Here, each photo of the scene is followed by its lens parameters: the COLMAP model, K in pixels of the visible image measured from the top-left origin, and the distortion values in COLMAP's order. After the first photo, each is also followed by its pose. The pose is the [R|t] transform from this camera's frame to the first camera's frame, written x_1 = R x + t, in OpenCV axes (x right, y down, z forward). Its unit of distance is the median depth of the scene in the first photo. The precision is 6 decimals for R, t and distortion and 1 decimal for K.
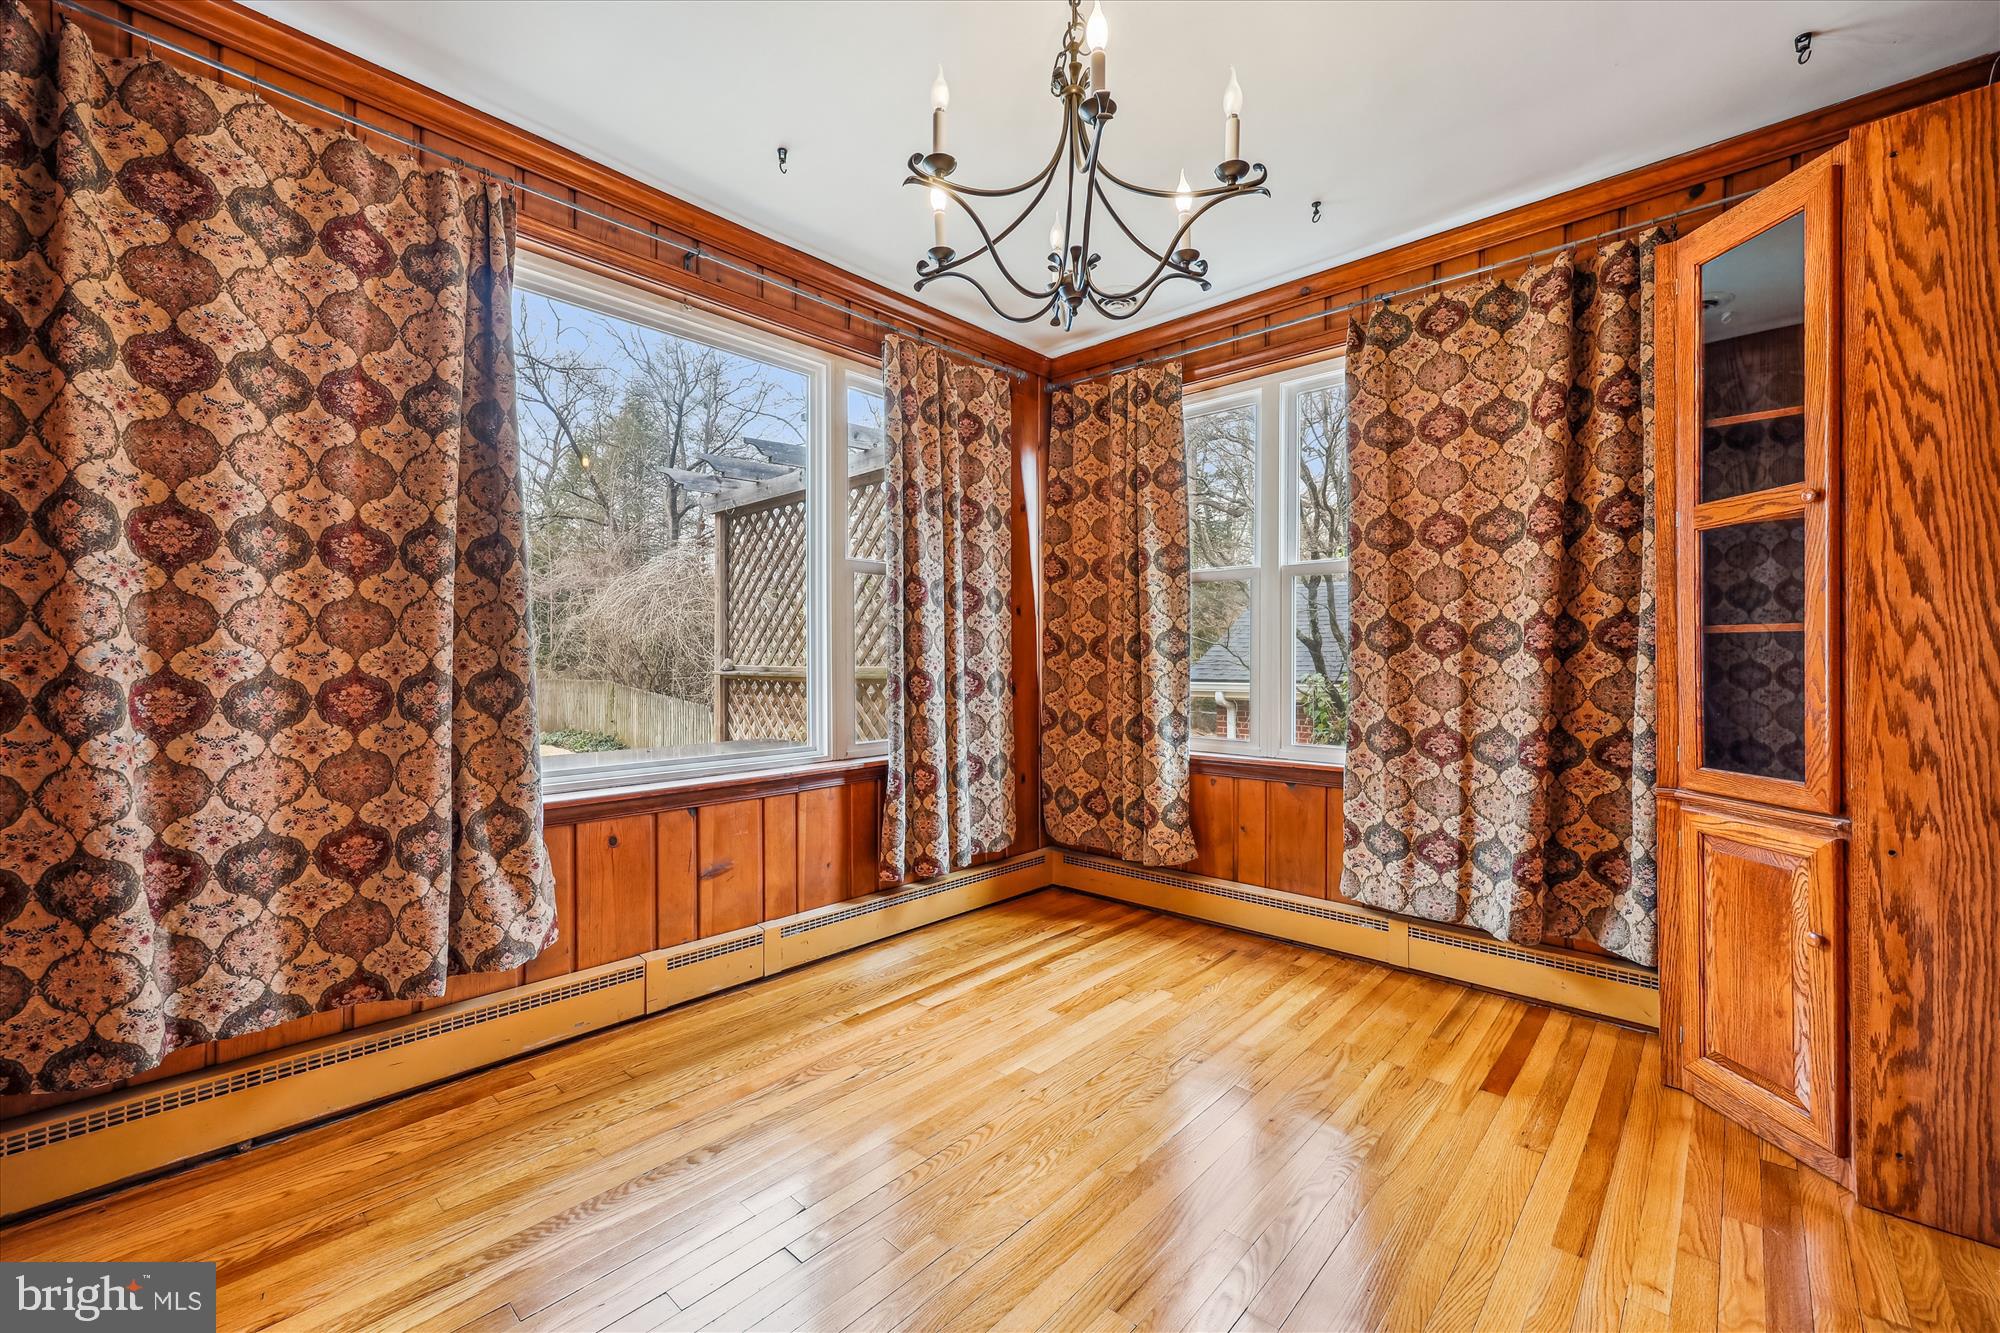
lens RADIAL K [[814.4, 0, 1006.4], [0, 814.4, 686.2], [0, 0, 1]] dist [0.003586, -0.000242]
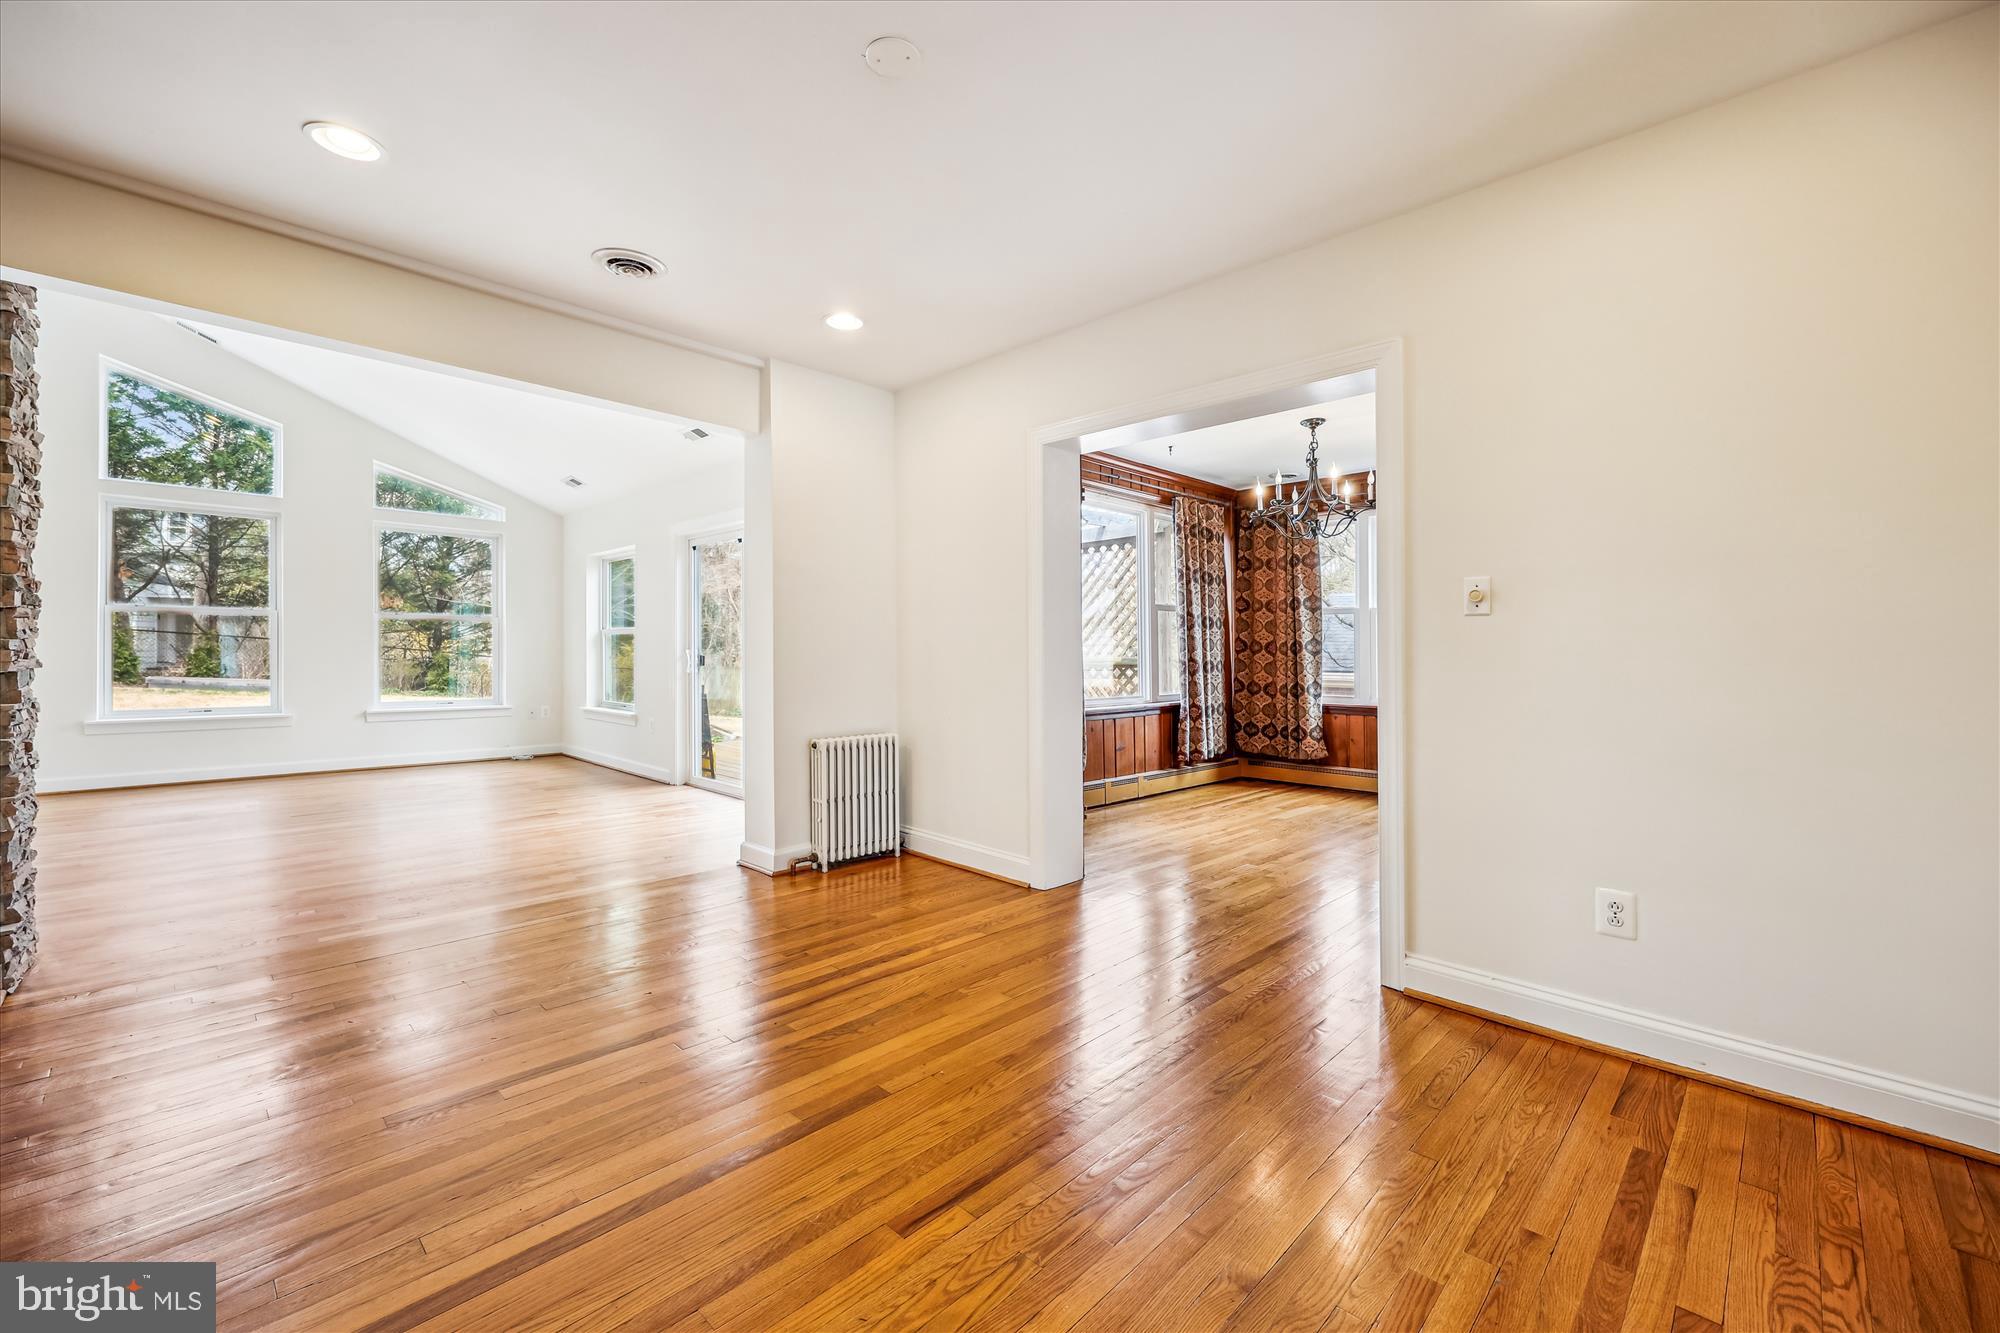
lens RADIAL K [[814.4, 0, 1009.3], [0, 814.4, 658.5], [0, 0, 1]] dist [0.003586, -0.000242]
pose [[0.999465, 0.007542, -0.031816, -0.466772], [-0.008418, 0.999587, -0.027483, 0.036067], [0.031595, 0.027736, 0.999116, -0.981488]]
